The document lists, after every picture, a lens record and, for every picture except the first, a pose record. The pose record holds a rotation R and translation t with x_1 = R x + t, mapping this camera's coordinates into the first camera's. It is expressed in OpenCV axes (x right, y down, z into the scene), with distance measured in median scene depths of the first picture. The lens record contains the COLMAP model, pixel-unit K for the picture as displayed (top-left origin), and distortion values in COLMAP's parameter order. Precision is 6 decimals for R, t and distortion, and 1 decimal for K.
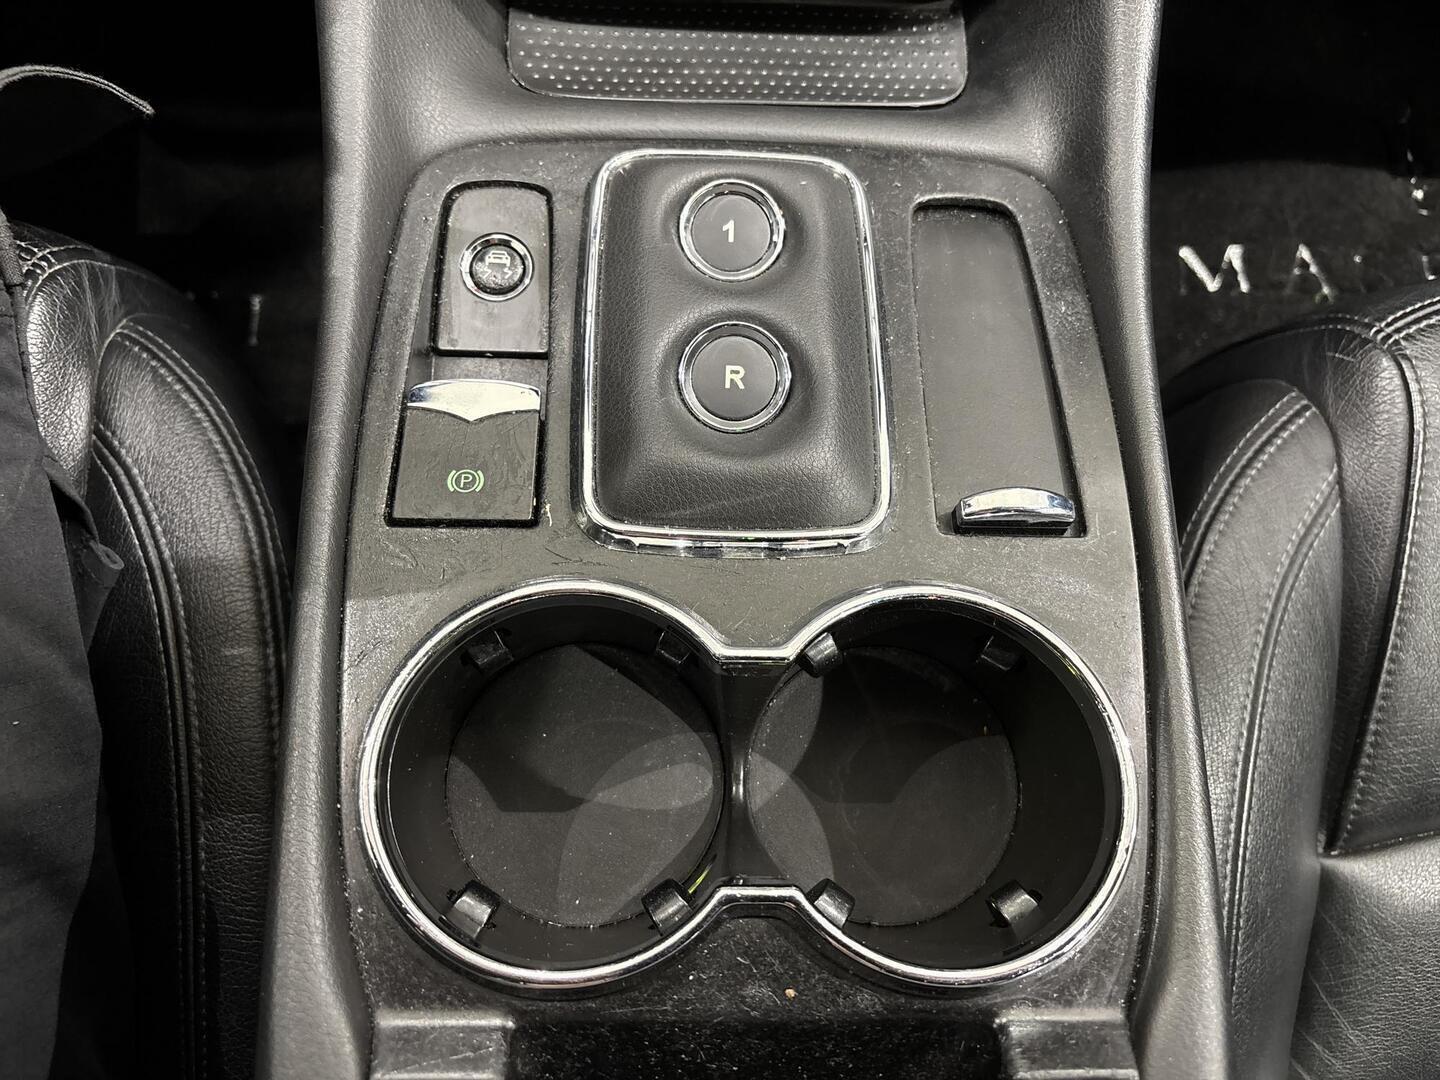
lens RADIAL K [[1019.4, 0, 720.0], [0, 1019.4, 540.0], [0, 0, 1]] dist [0.051006, -0.075205]
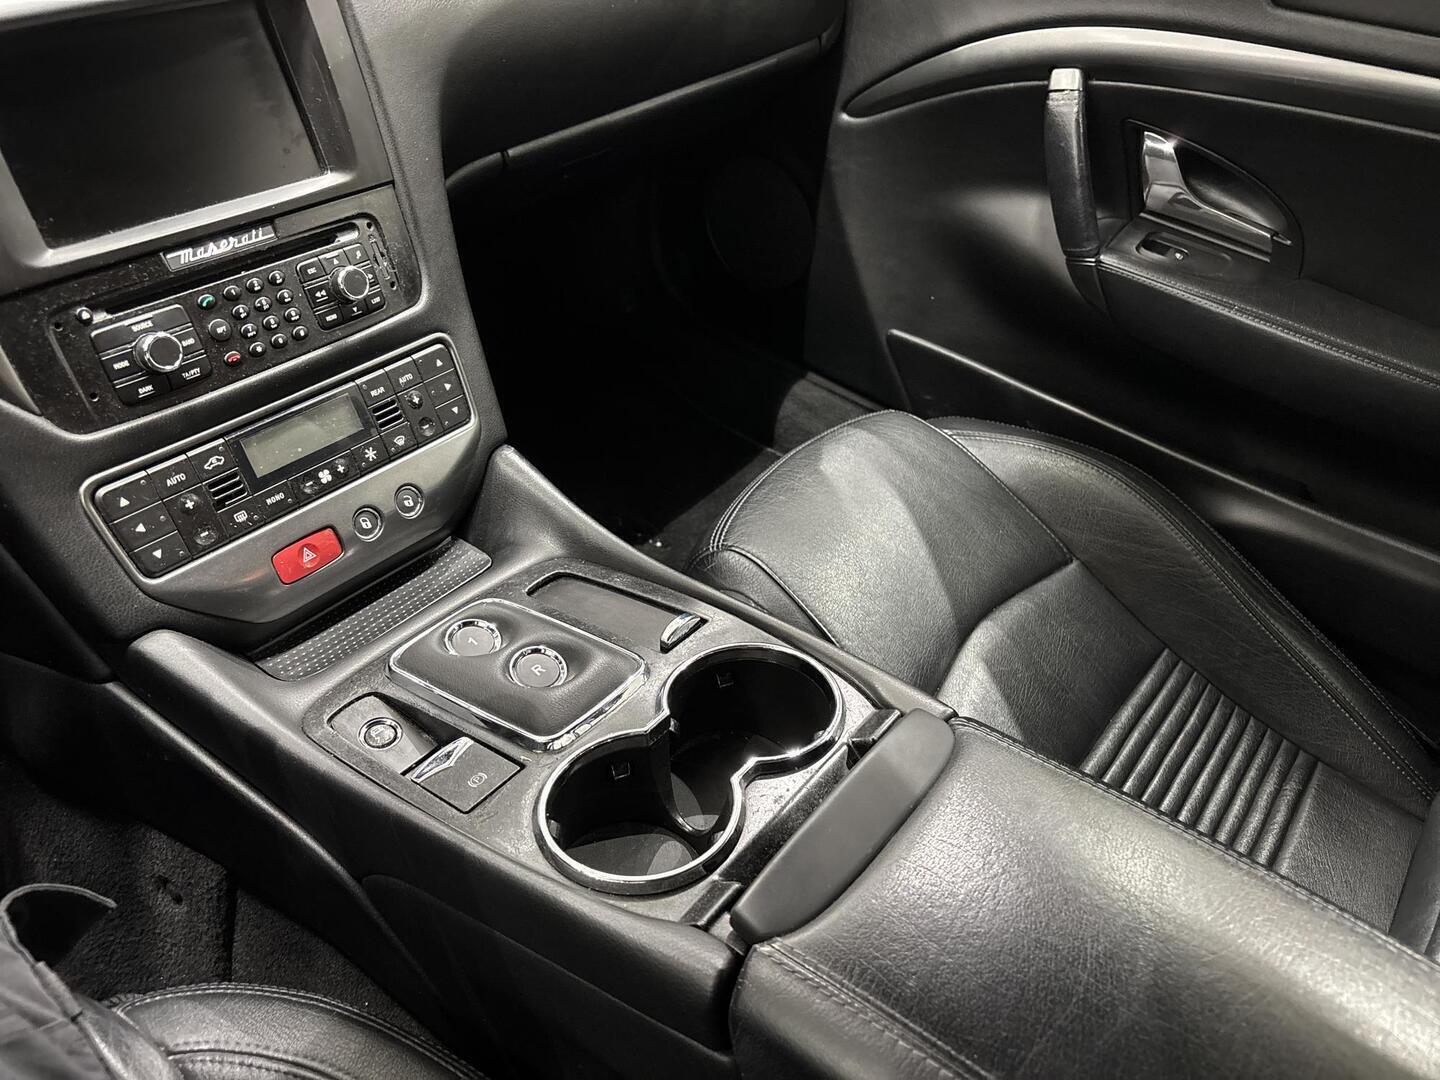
lens RADIAL K [[1019.4, 0, 720.0], [0, 1019.4, 540.0], [0, 0, 1]] dist [0.051006, -0.075205]
pose [[0.615616, -0.484537, 0.621483, -0.774366], [0.740558, 0.625336, -0.246025, 0.383513], [-0.269428, 0.611701, 0.743794, -0.660028]]
